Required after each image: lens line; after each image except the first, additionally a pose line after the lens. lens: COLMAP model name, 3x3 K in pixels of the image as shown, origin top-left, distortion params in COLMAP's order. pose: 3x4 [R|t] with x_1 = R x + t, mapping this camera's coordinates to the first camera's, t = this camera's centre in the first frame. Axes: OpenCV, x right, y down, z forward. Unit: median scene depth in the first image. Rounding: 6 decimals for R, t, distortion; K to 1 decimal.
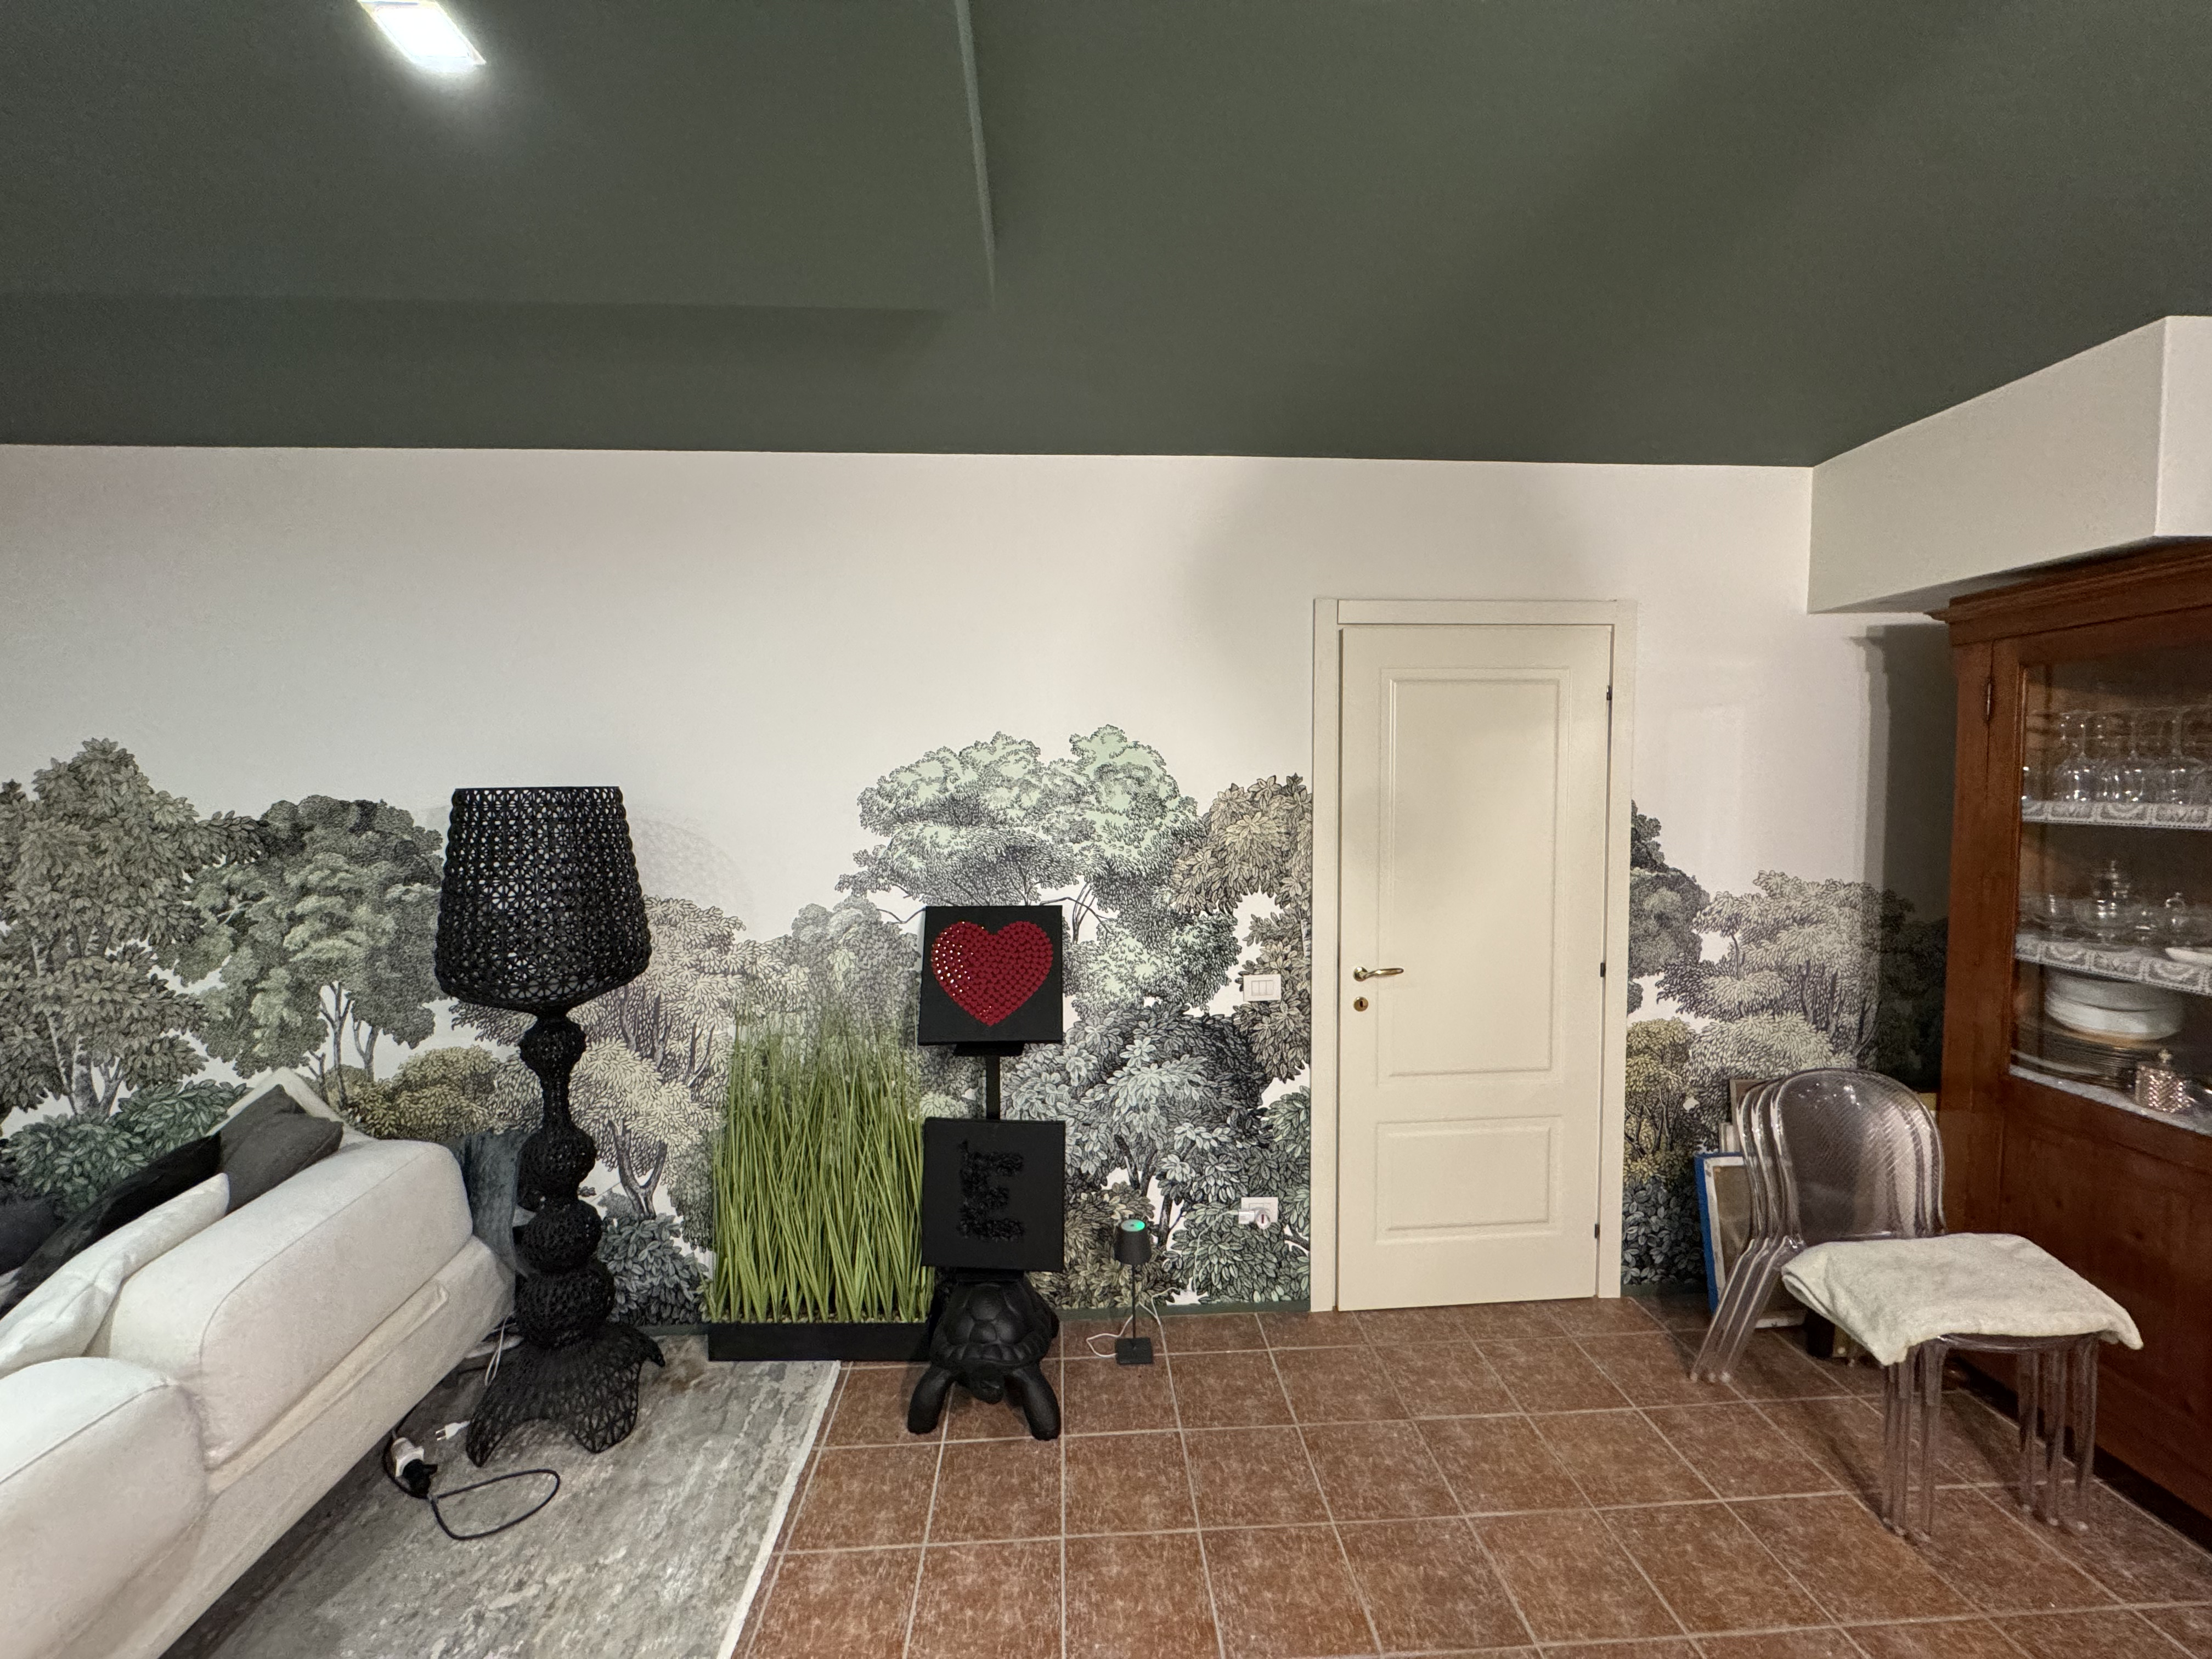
lens RADIAL K [[882.8, 0, 1106.2], [0, 882.8, 830.8], [0, 0, 1]] dist [-0.005594, 0.001266]
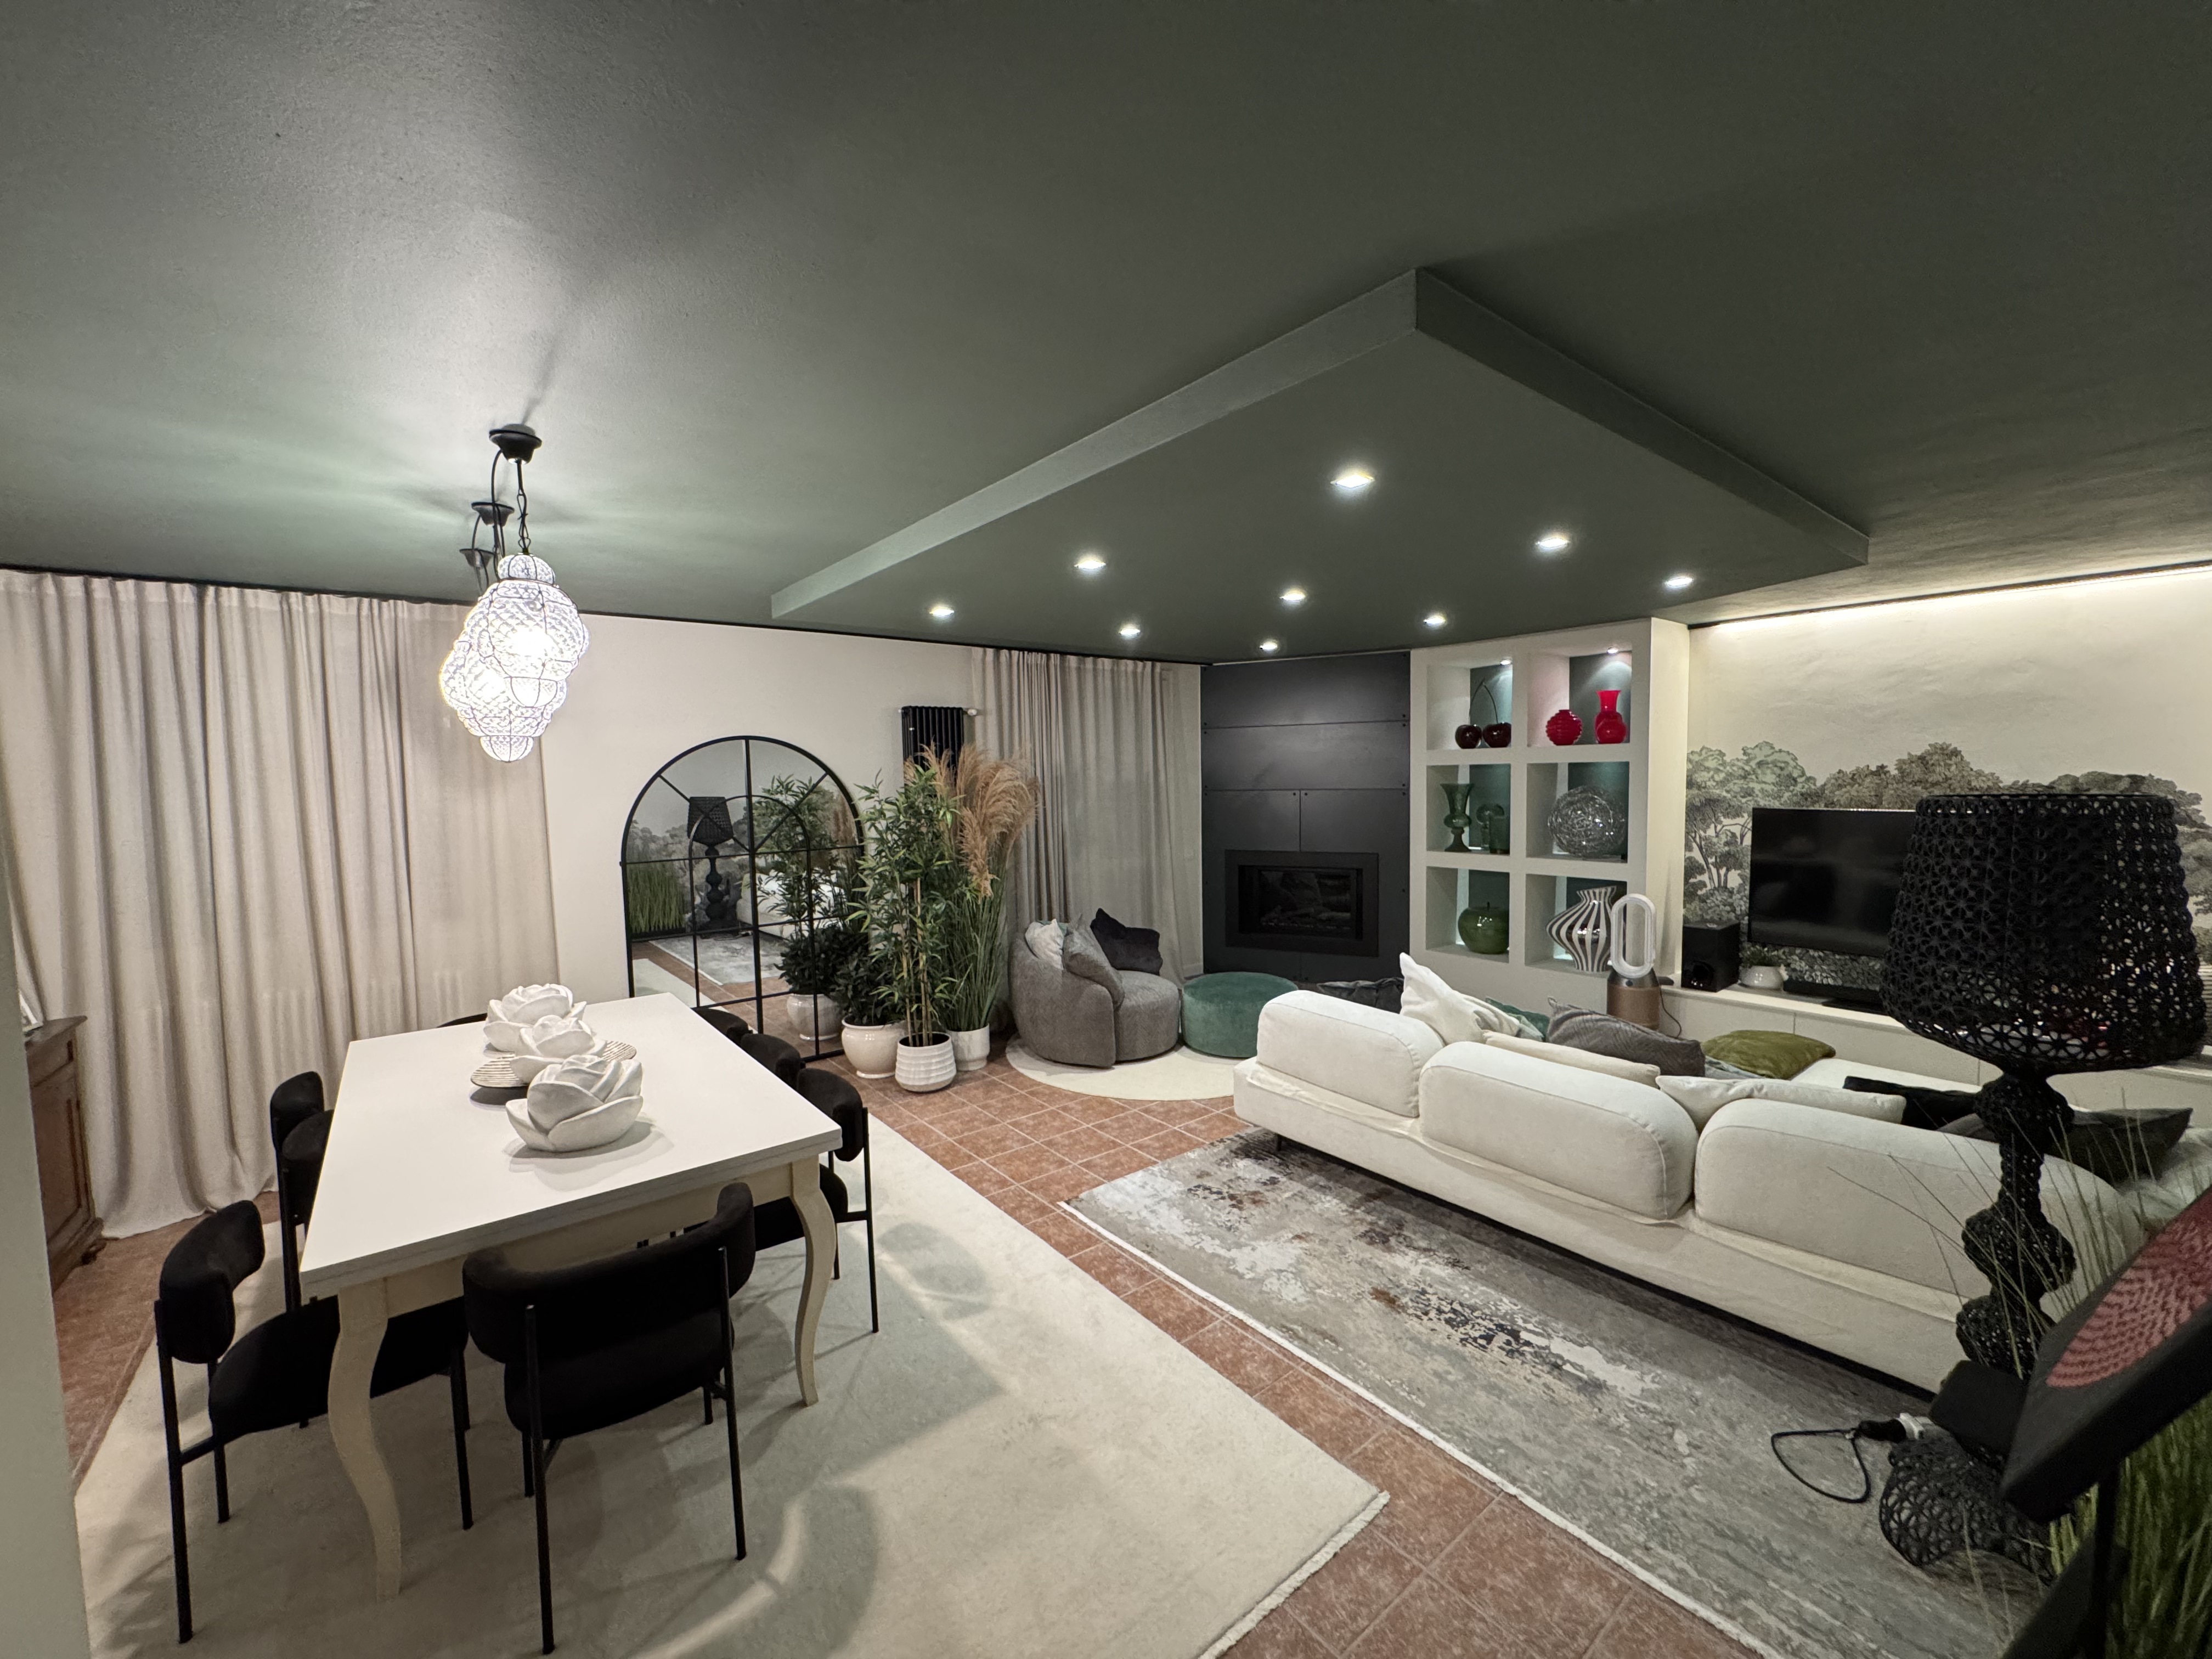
lens RADIAL K [[882.8, 0, 1107.2], [0, 882.8, 831.9], [0, 0, 1]] dist [-0.005594, 0.001266]
pose [[-0.816025, 0.064086, -0.574453, 0.466186], [-0.004202, 0.993151, 0.116766, -0.094956], [0.578002, 0.097698, -0.810166, 1.027885]]
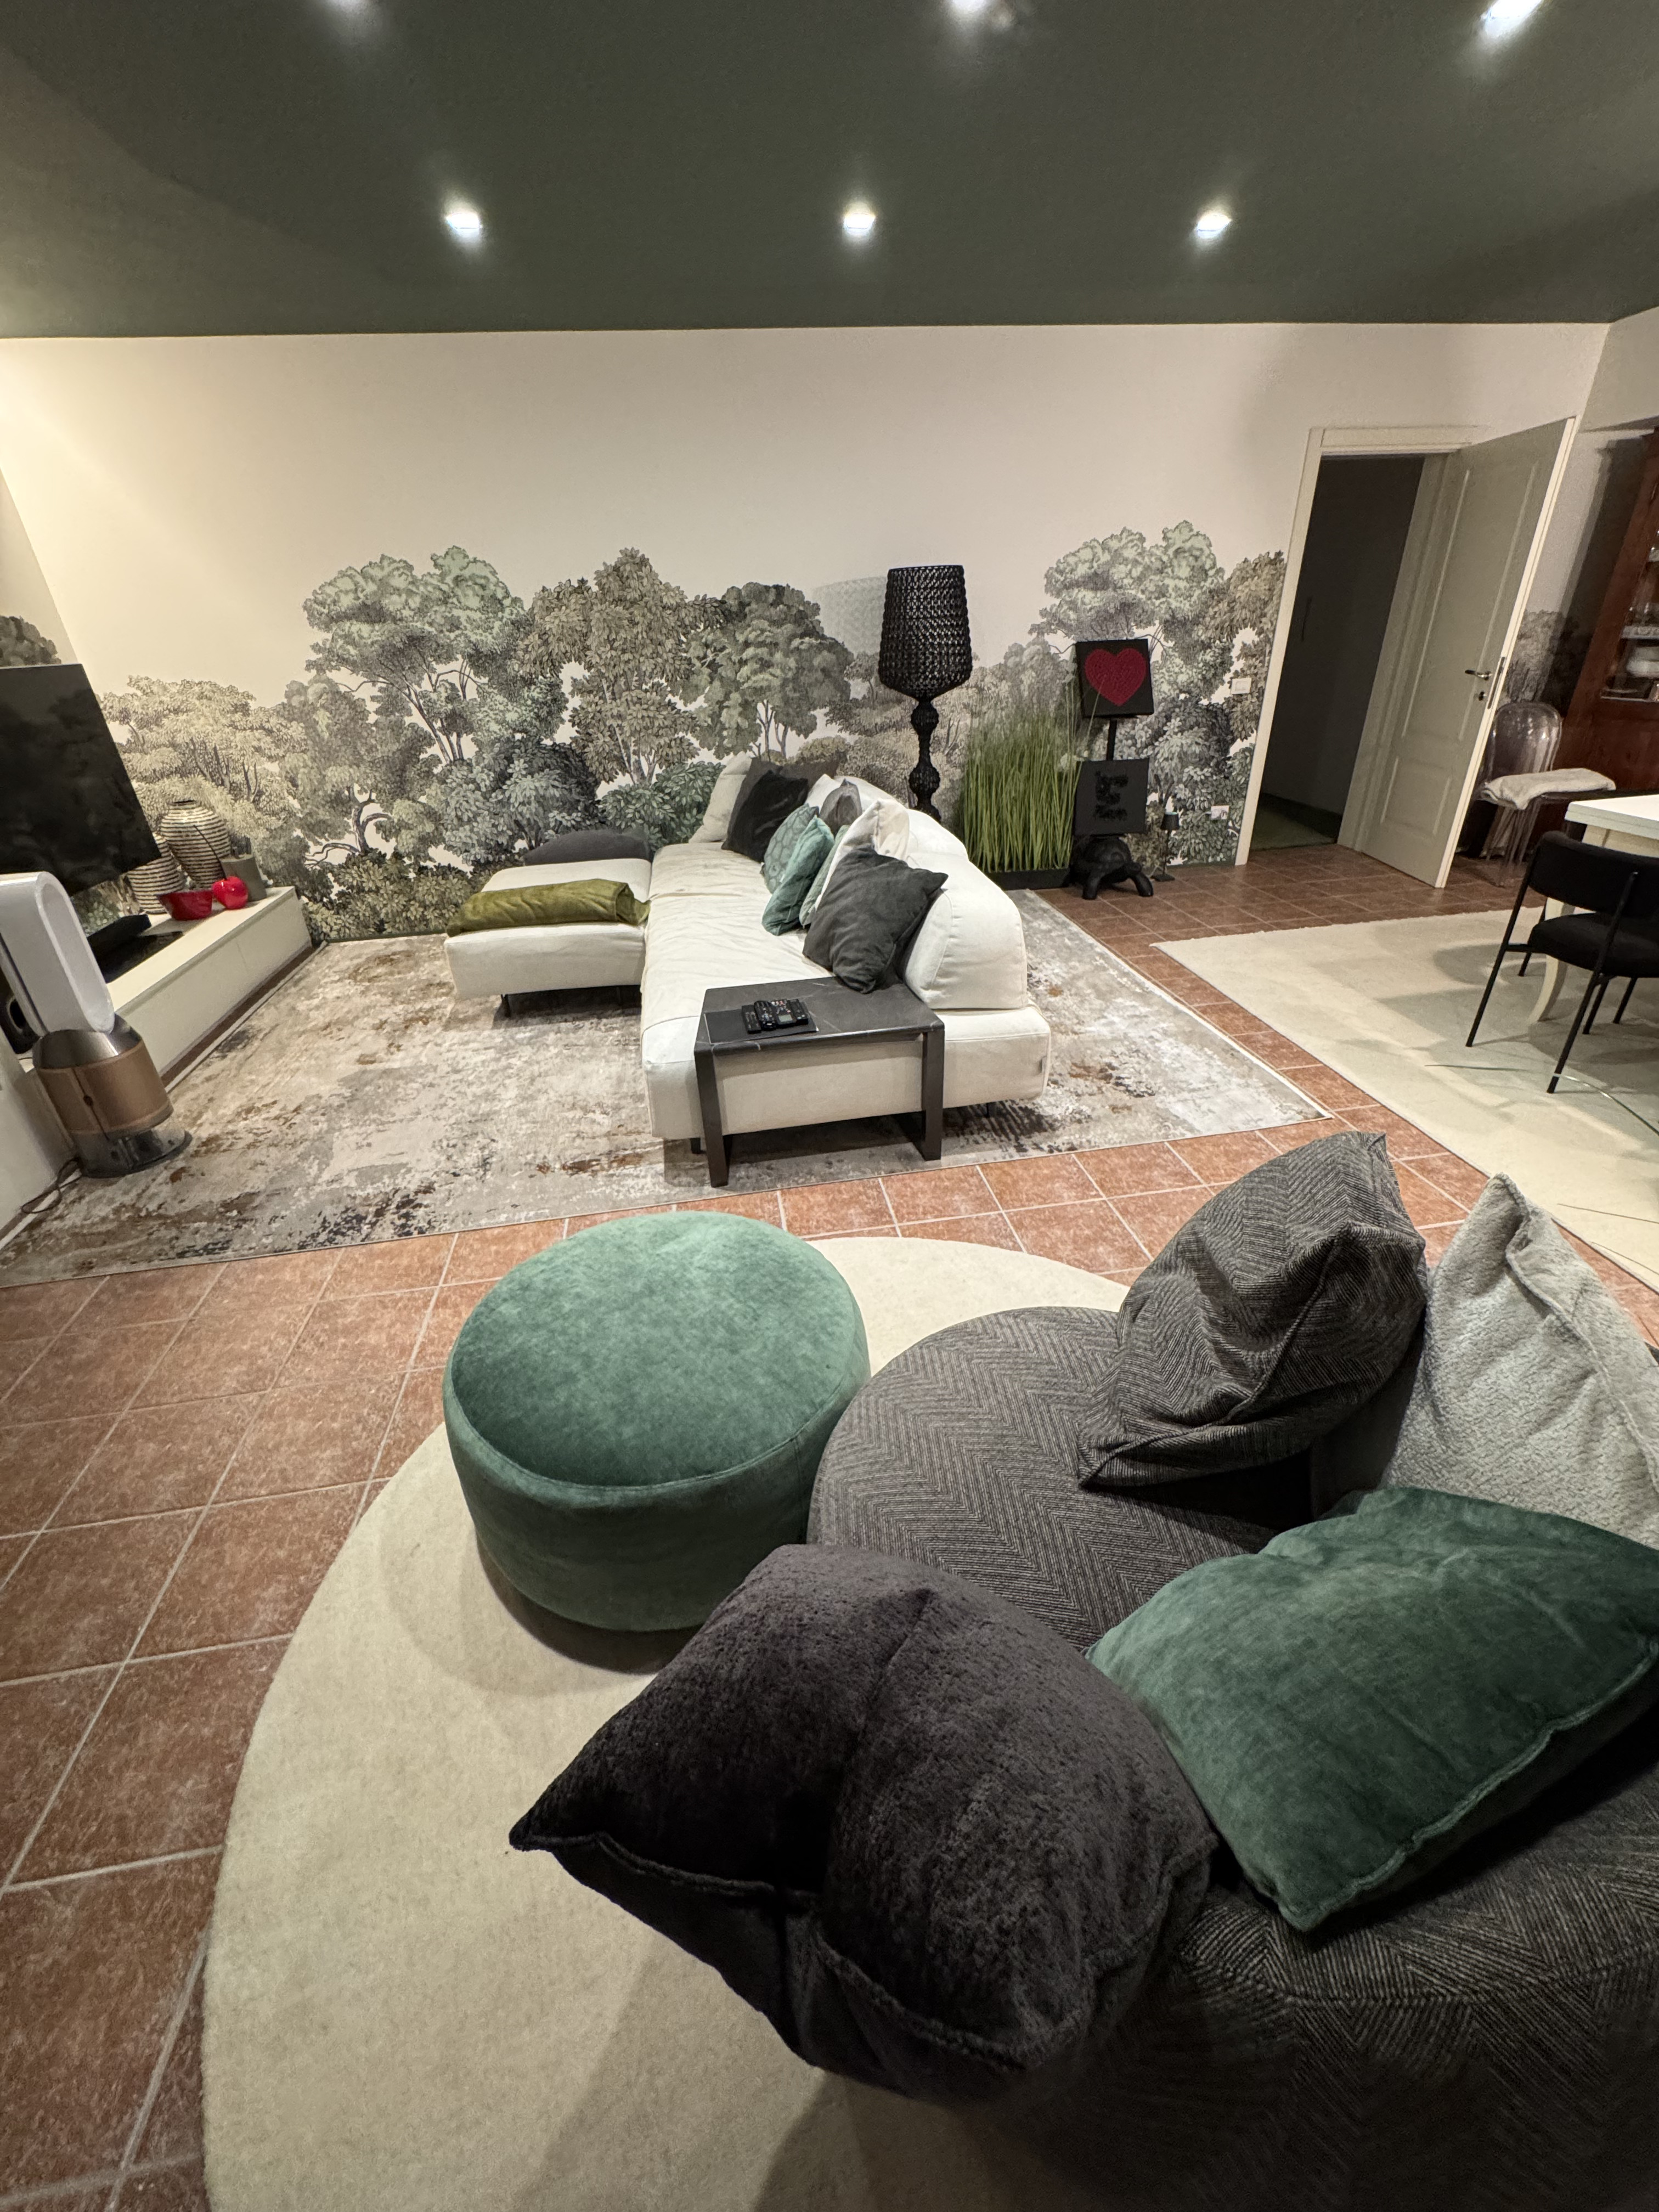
lens RADIAL K [[882.8, 0, 831.5], [0, 882.8, 1106.6], [0, 0, 1]] dist [-0.005594, 0.001266]
pose [[0.993996, -0.081053, 0.073494, -0.947821], [0.041008, 0.898746, 0.436548, 0.137394], [-0.101436, -0.430913, 0.896674, -1.024345]]
